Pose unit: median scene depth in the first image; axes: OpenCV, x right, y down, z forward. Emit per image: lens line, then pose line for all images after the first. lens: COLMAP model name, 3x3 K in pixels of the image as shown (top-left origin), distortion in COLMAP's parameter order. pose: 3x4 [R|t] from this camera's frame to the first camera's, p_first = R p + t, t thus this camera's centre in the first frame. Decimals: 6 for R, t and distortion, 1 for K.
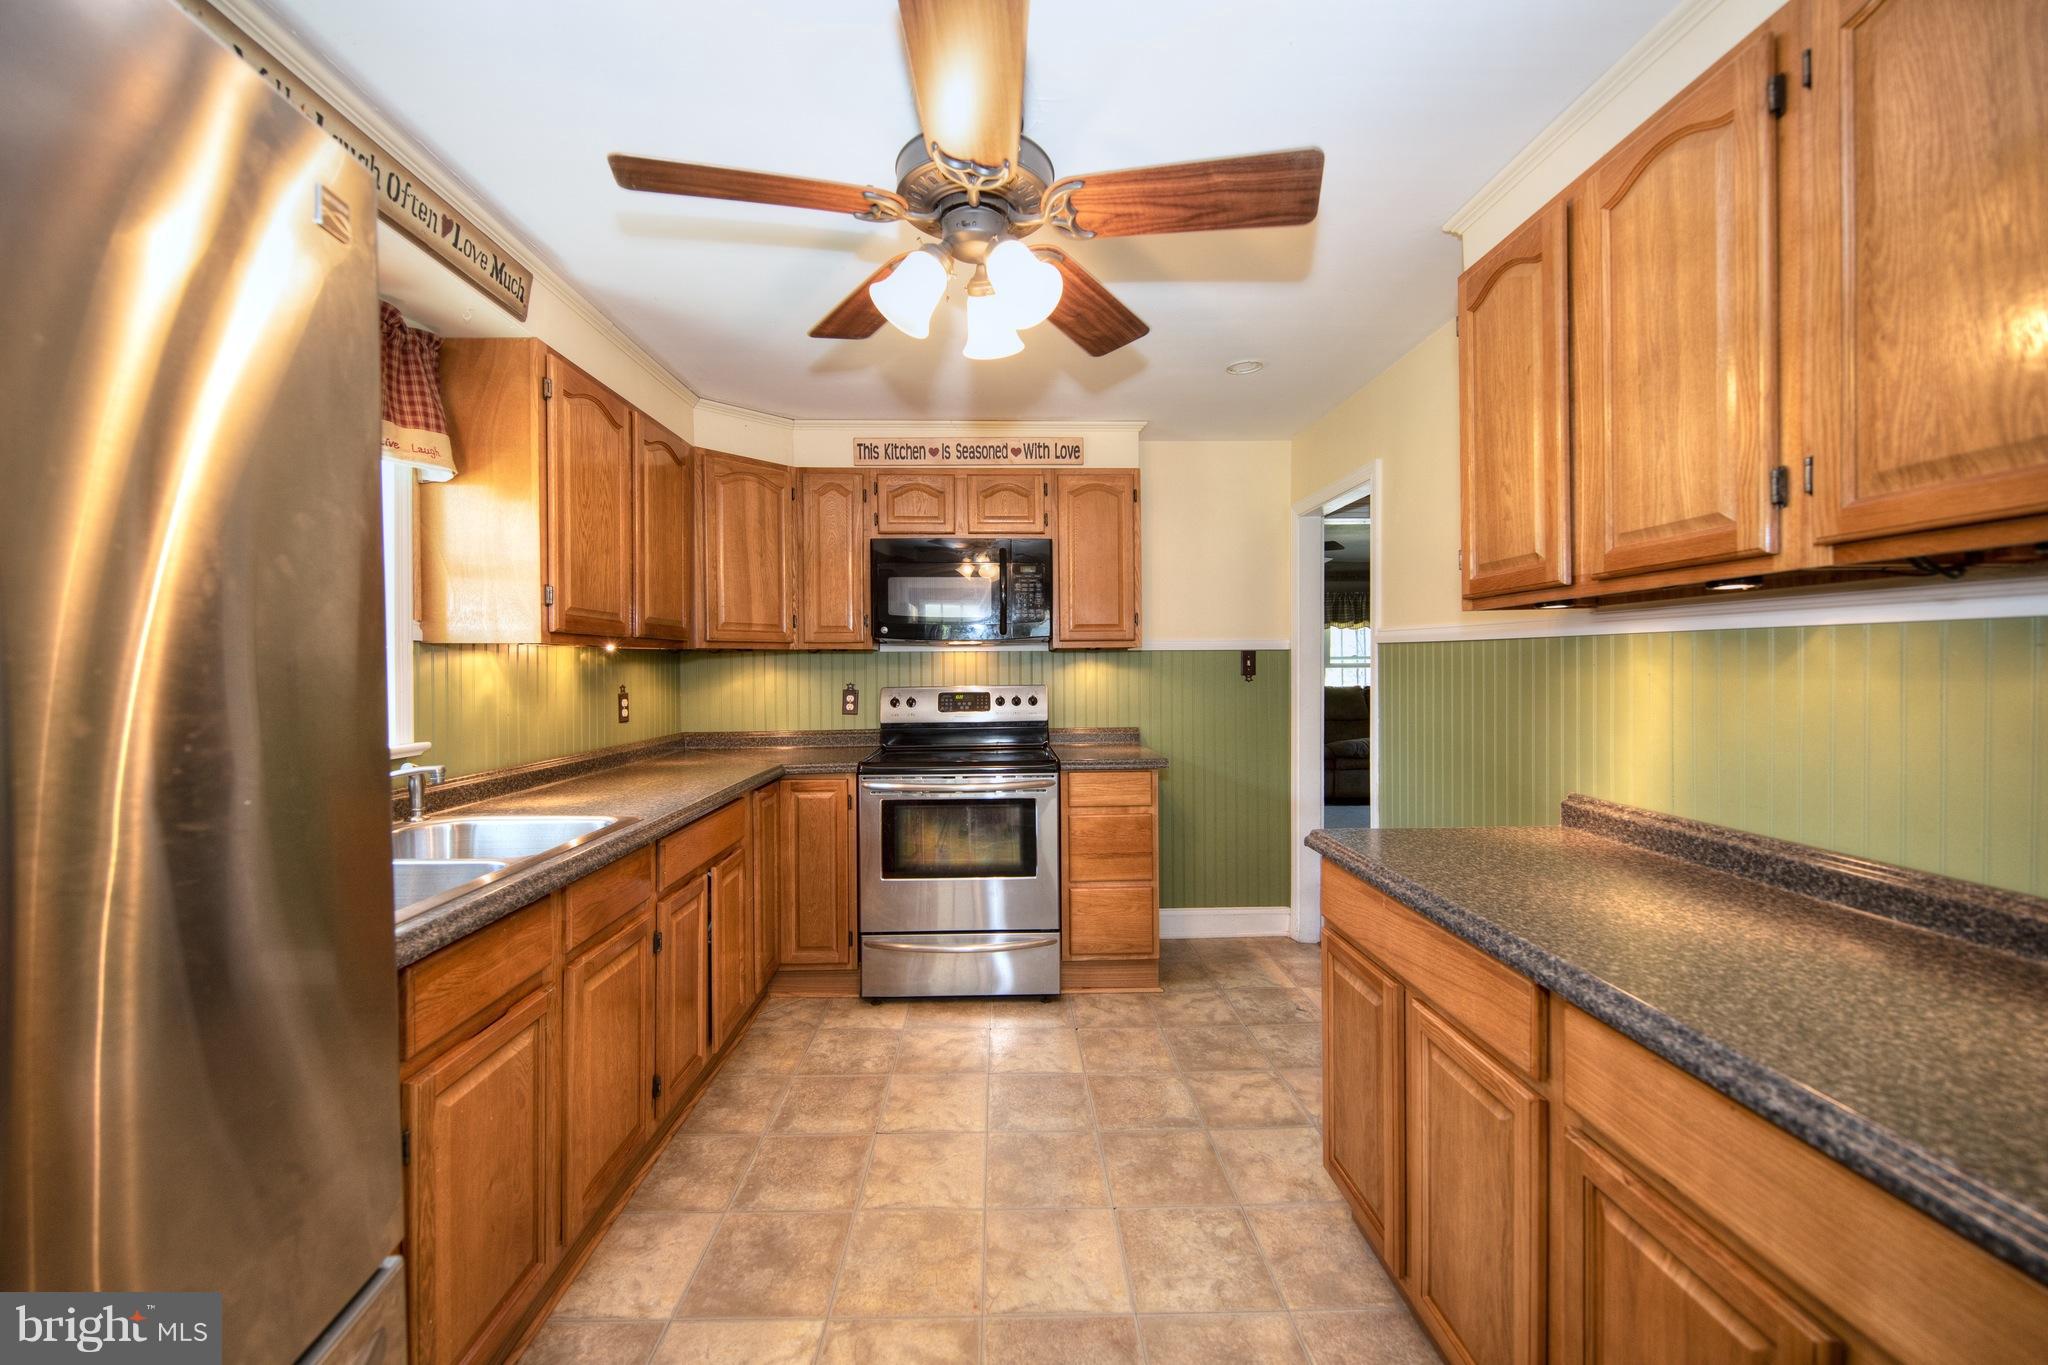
lens RADIAL K [[795.8, 0, 1013.1], [0, 795.8, 675.6], [0, 0, 1]] dist [-0.000985, -0.000406]
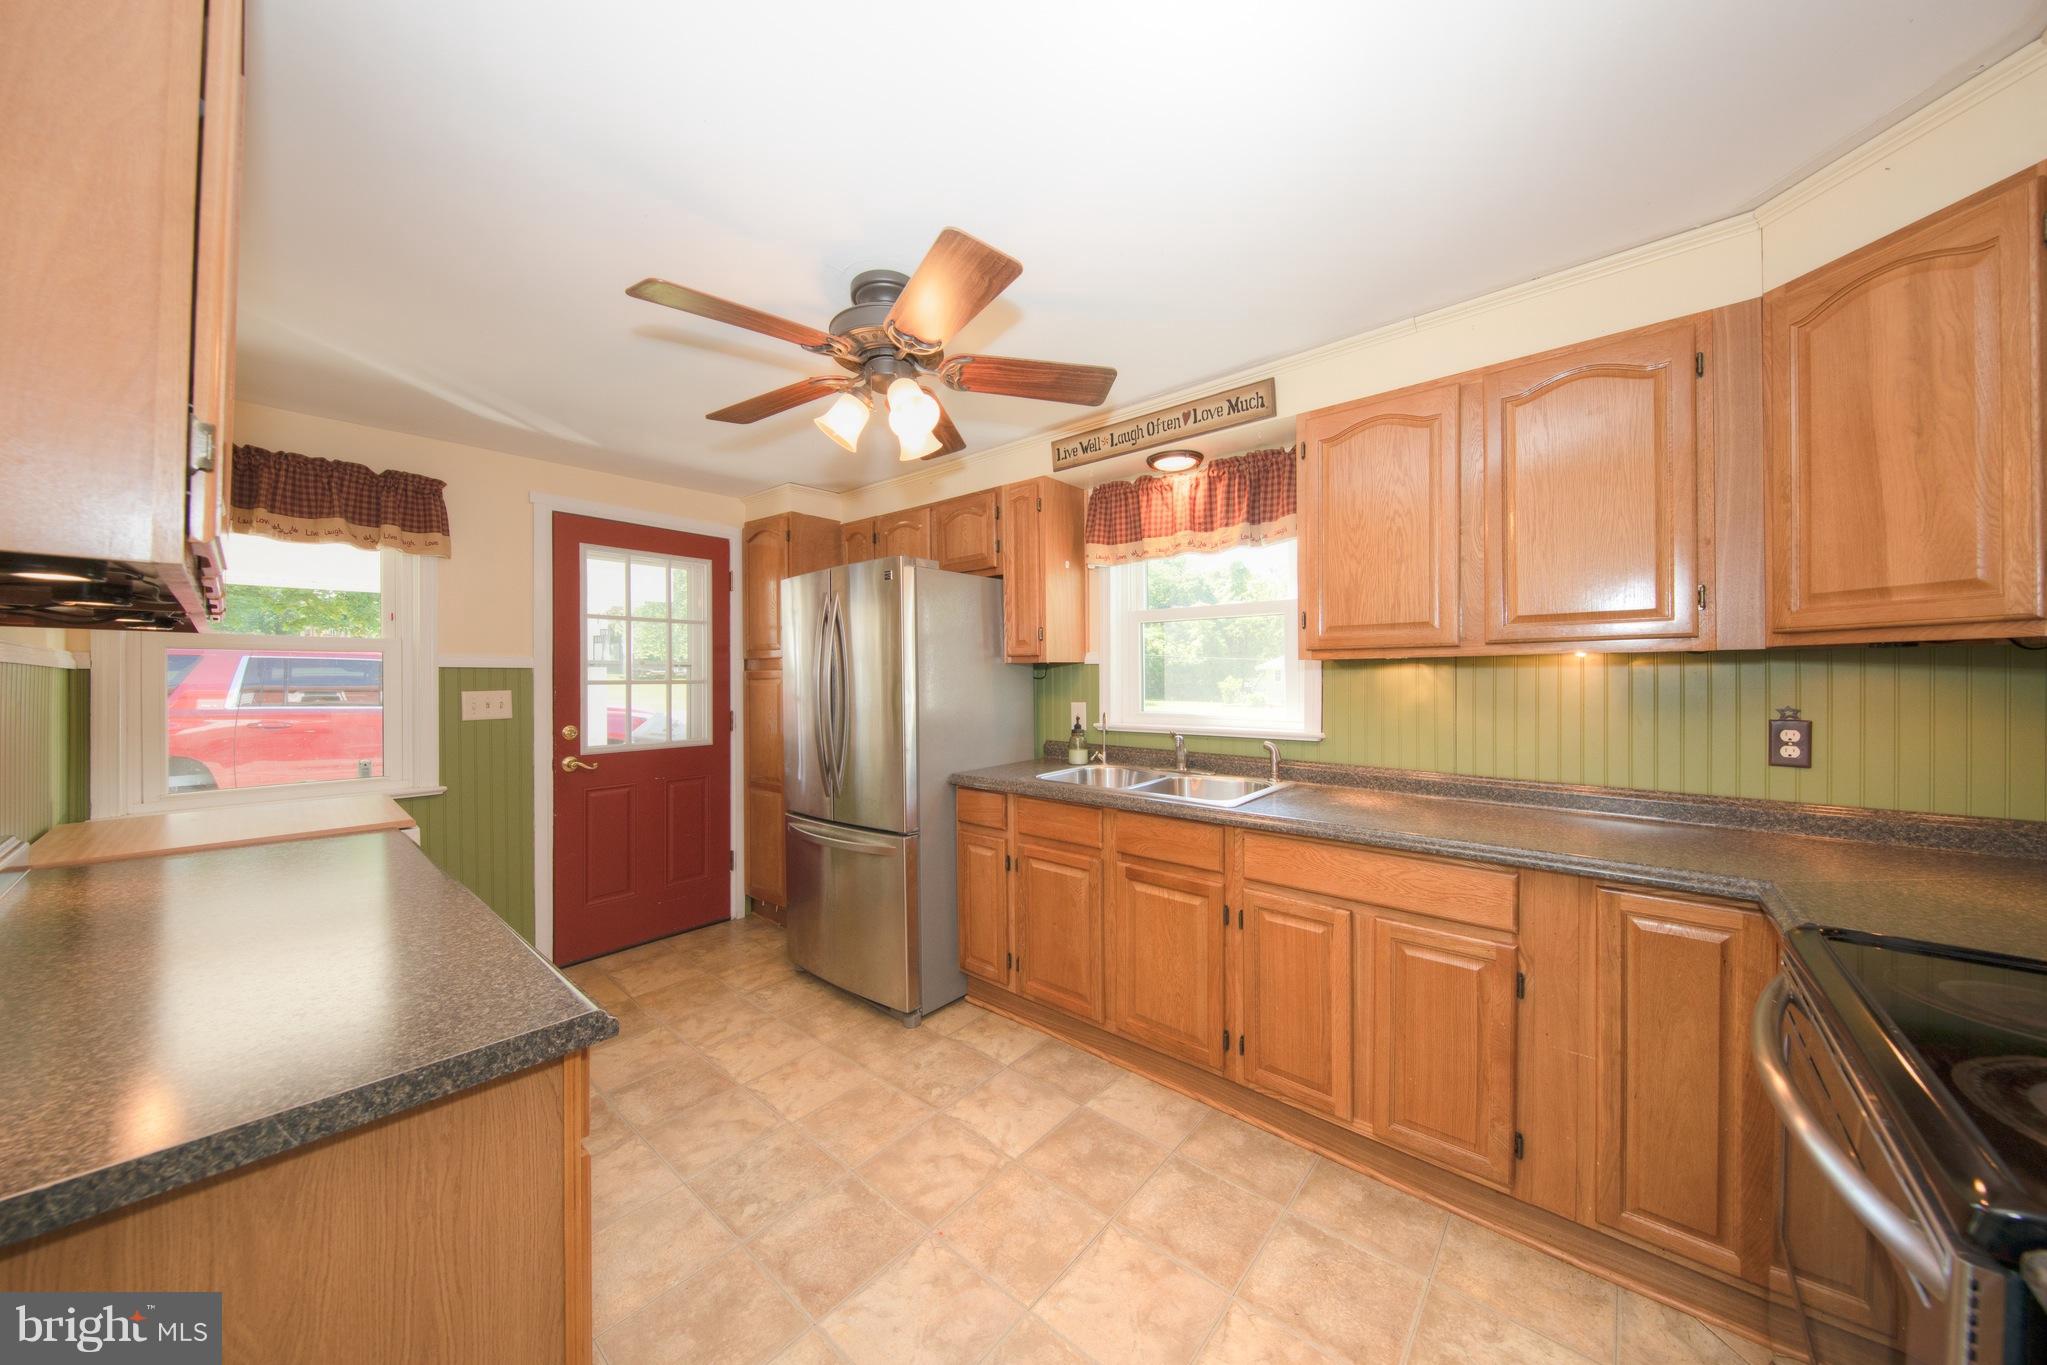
lens RADIAL K [[795.5, 0, 1012.6], [0, 795.5, 675.6], [0, 0, 1]] dist [-0.000985, -0.000406]
pose [[-0.727530, 0.006193, -0.686048, 0.549599], [0.004362, 0.999981, 0.004402, -0.003483], [0.686062, 0.000210, -0.727543, 1.602353]]
